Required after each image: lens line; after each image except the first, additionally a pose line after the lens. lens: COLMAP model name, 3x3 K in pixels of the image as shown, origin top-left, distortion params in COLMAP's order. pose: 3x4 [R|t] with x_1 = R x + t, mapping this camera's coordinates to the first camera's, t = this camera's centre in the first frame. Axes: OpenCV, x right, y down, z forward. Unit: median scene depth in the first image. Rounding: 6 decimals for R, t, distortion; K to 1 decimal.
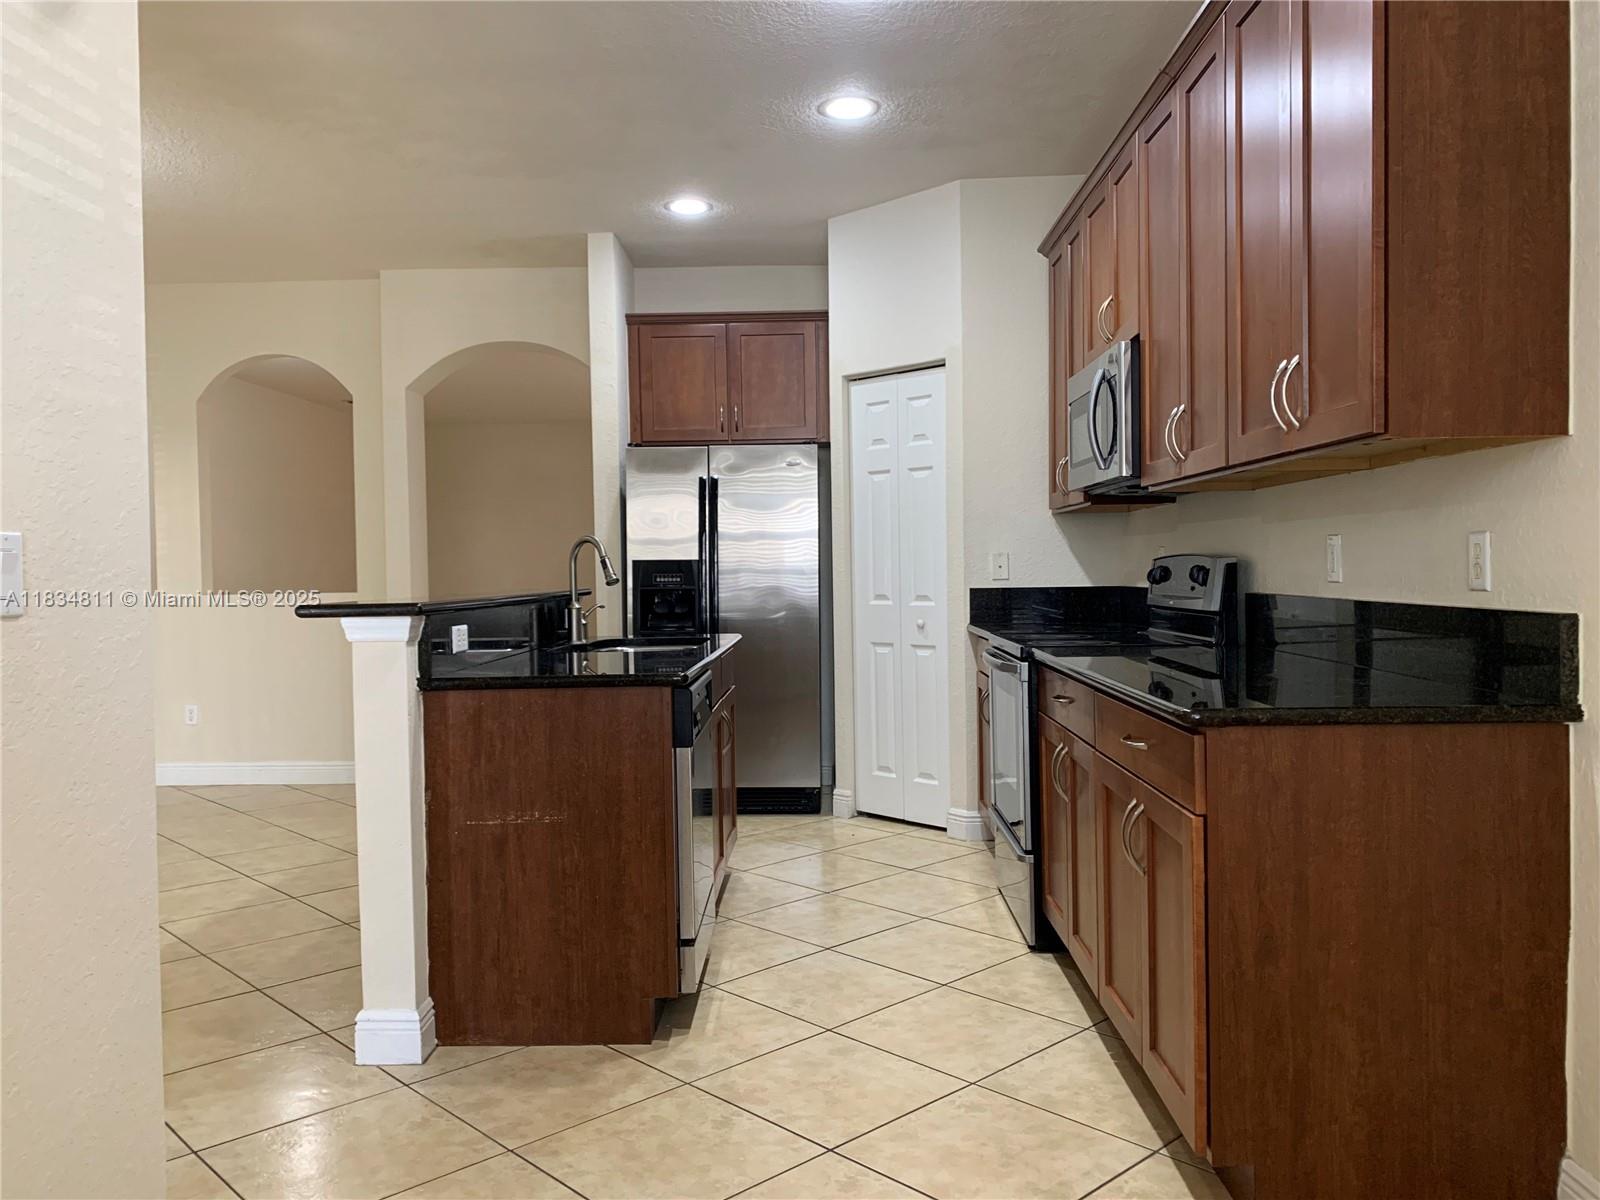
lens RADIAL K [[1226.4, 0, 792.4], [0, 1226.4, 600.7], [0, 0, 1]] dist [0.013890, -0.012021]
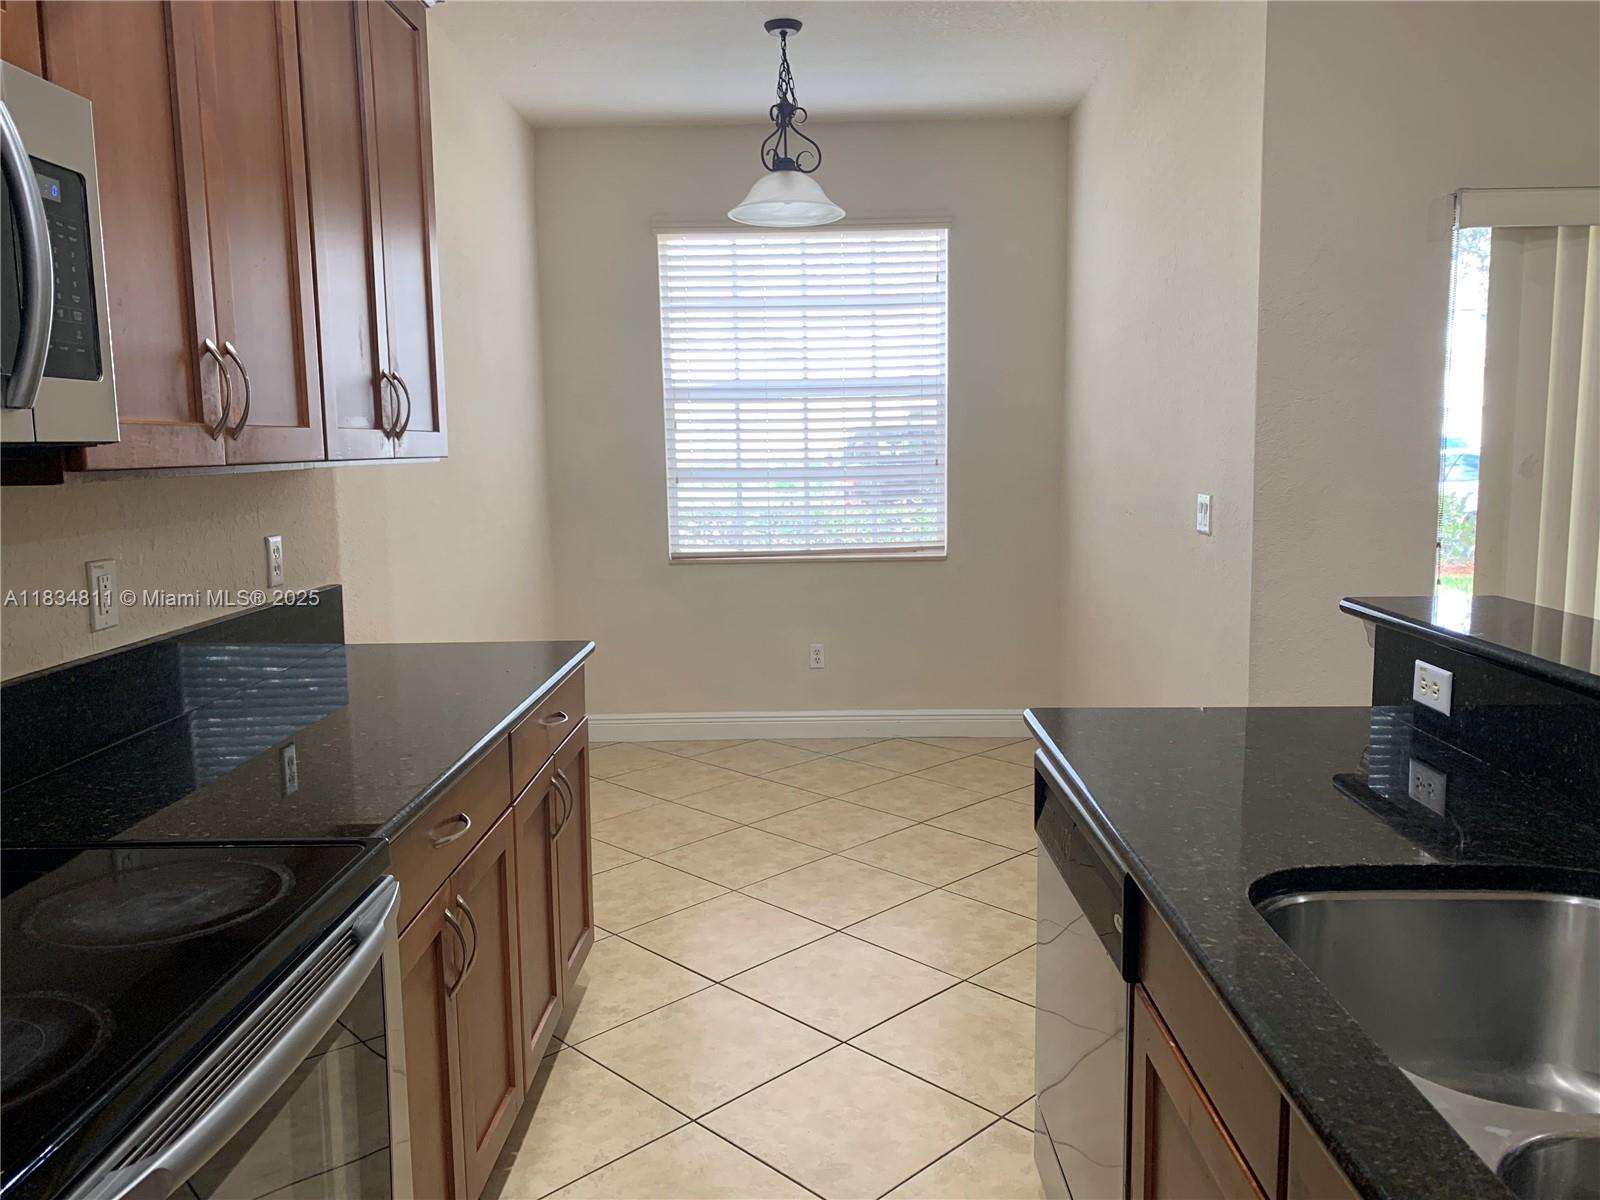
lens RADIAL K [[1226.4, 0, 805.1], [0, 1226.4, 595.7], [0, 0, 1]] dist [0.013890, -0.012021]
pose [[-0.999354, 0.033051, -0.014097, 0.057400], [0.030513, 0.987784, 0.152810, -0.126750], [0.018975, 0.152281, -0.988155, 1.700753]]
